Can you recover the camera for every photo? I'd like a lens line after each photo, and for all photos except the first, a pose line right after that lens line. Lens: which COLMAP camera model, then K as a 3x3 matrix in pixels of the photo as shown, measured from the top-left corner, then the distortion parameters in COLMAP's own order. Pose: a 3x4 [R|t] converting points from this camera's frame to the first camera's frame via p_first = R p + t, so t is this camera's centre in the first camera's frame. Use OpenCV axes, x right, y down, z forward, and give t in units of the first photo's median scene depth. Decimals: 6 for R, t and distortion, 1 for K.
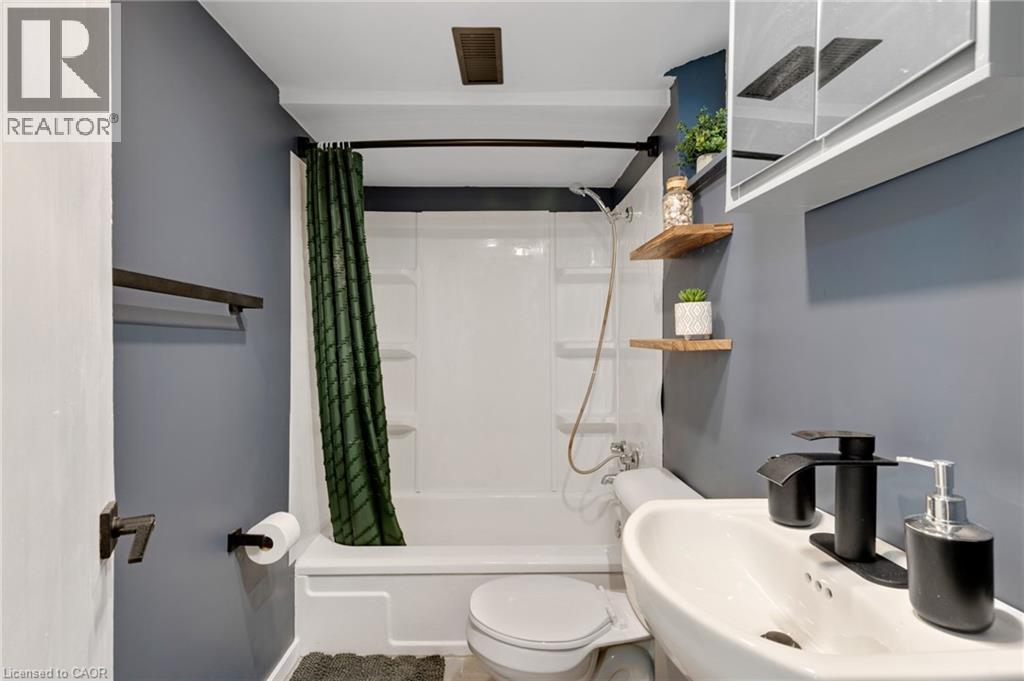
lens RADIAL K [[486.4, 0, 508.1], [0, 486.4, 339.8], [0, 0, 1]] dist [0.001004, -0.001935]
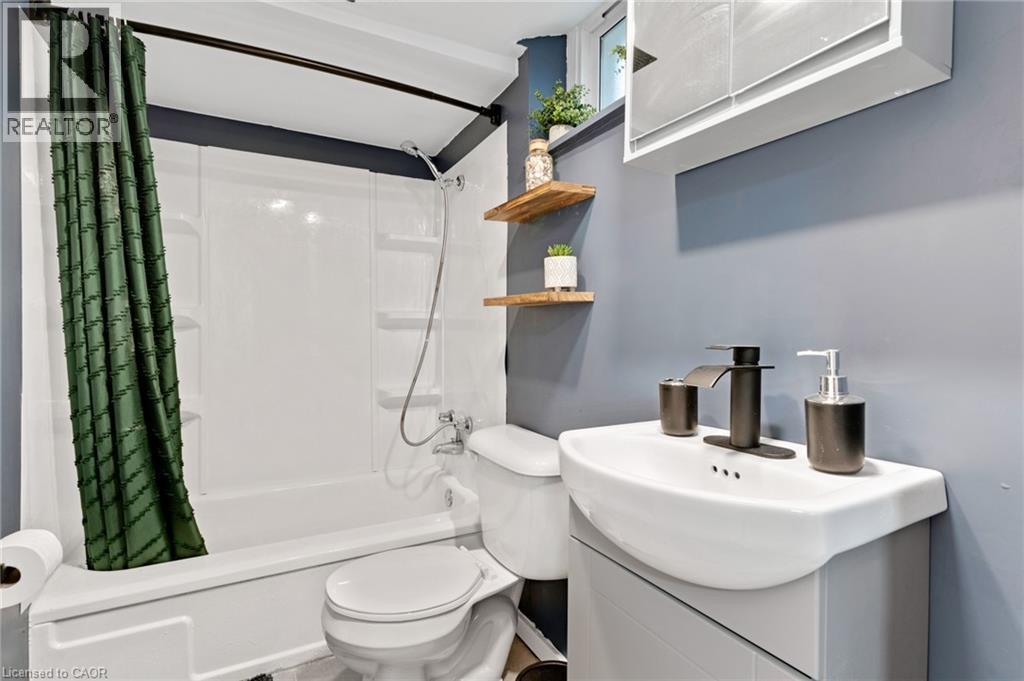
lens RADIAL K [[486.4, 0, 511.1], [0, 486.4, 339.6], [0, 0, 1]] dist [0.001004, -0.001935]
pose [[0.886900, -0.002510, 0.461954, -0.149152], [-0.003034, 0.999932, 0.011257, 0.065268], [-0.461951, -0.011386, 0.886832, 0.073607]]
